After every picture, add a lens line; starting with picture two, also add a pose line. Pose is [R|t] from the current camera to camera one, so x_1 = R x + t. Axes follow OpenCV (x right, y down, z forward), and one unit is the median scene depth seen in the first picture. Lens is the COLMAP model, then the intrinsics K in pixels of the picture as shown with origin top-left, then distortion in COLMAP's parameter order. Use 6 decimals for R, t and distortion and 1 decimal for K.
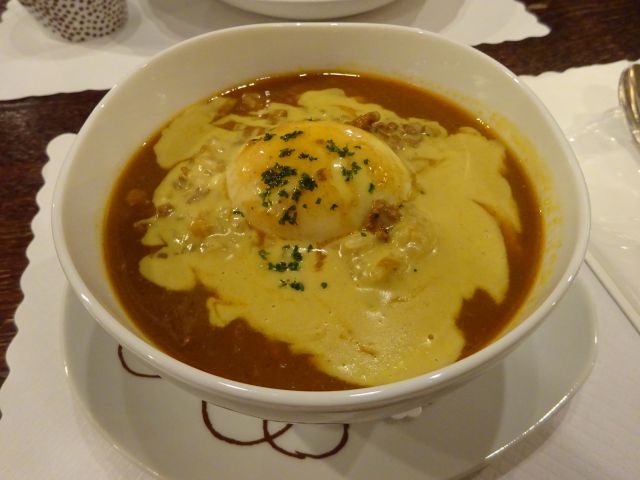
lens RADIAL K [[497.2, 0, 320.0], [0, 497.2, 240.0], [0, 0, 1]] dist [-0.001754, 0.000847]
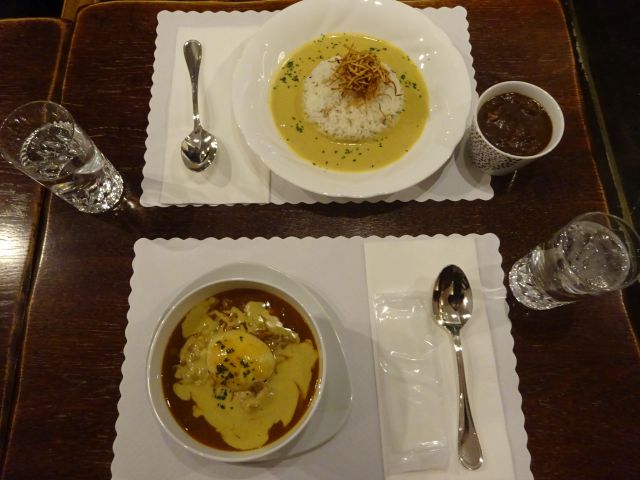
lens RADIAL K [[497.2, 0, 320.0], [0, 497.2, 240.0], [0, 0, 1]] dist [-0.001754, 0.000847]
pose [[0.980410, 0.190922, -0.048424, 0.461617], [-0.159550, 0.913951, 0.373145, -1.947798], [0.115498, -0.358109, 0.926509, -1.301331]]
